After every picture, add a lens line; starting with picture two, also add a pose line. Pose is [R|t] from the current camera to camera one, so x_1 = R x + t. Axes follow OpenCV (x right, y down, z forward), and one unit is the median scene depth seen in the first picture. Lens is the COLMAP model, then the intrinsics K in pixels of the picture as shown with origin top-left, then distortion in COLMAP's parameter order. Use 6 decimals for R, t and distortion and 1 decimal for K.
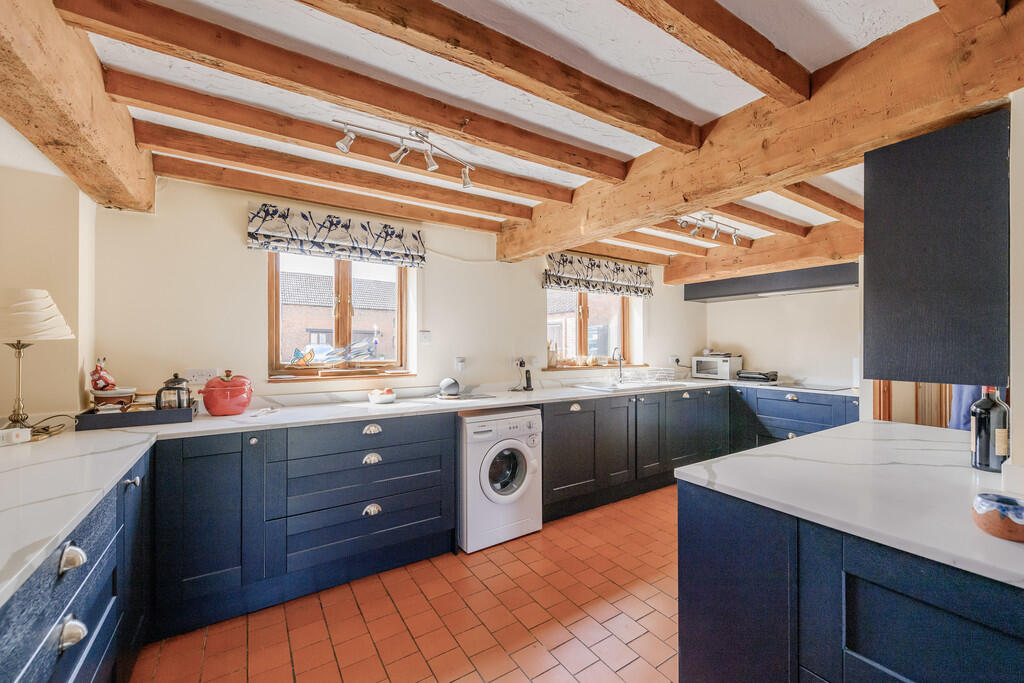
lens RADIAL K [[408.5, 0, 510.3], [0, 408.5, 342.2], [0, 0, 1]] dist [0.009748, -0.002895]
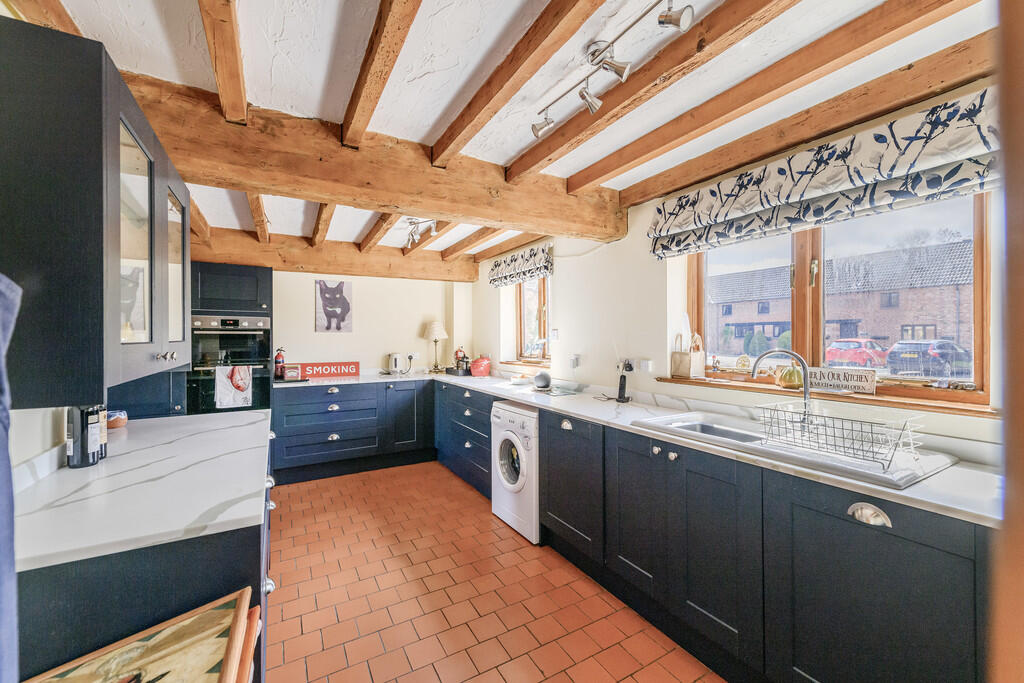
lens RADIAL K [[408.5, 0, 508.9], [0, 408.5, 340.8], [0, 0, 1]] dist [0.009748, -0.002895]
pose [[-0.062967, 0.005293, -0.998002, 0.946969], [0.011470, 0.999924, 0.004579, -0.003333], [0.997950, -0.011158, -0.063023, 0.957740]]
